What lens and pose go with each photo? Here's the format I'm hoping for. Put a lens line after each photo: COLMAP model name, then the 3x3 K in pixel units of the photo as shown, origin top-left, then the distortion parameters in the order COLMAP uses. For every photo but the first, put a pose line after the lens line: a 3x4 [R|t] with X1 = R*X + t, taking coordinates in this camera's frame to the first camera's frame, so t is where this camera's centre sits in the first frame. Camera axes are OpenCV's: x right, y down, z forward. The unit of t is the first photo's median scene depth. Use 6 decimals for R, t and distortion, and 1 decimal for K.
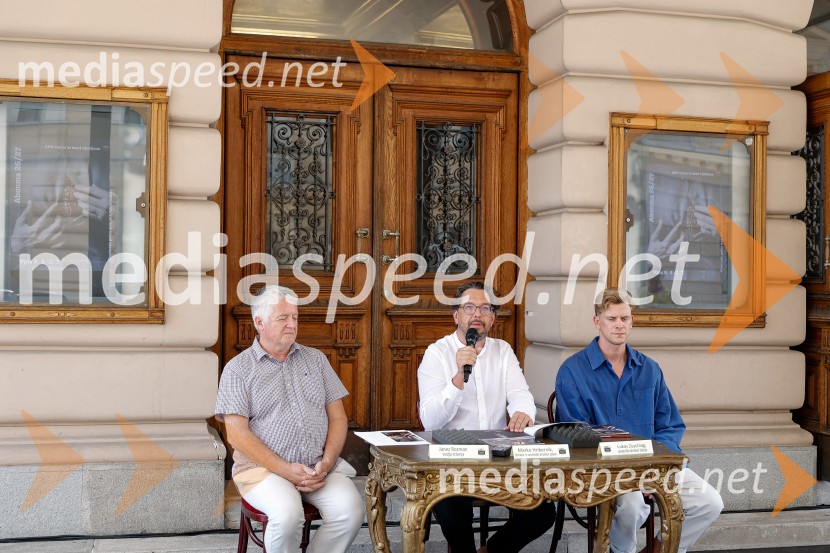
lens RADIAL K [[1057.3, 0, 405.7], [0, 1057.3, 277.6], [0, 0, 1]] dist [-0.003640, -0.015362]
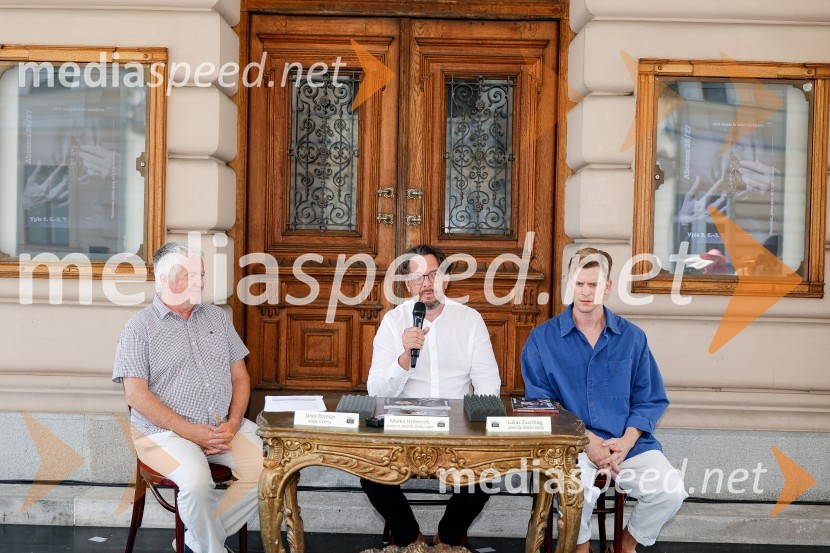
lens RADIAL K [[1032.8, 0, 412.3], [0, 1032.8, 274.8], [0, 0, 1]] dist [0.001329, 0.002405]
pose [[0.970731, 0.016276, -0.239618, 0.218440], [-0.009081, 0.999475, 0.031099, 0.004188], [0.239998, -0.028012, 0.970369, 0.080670]]
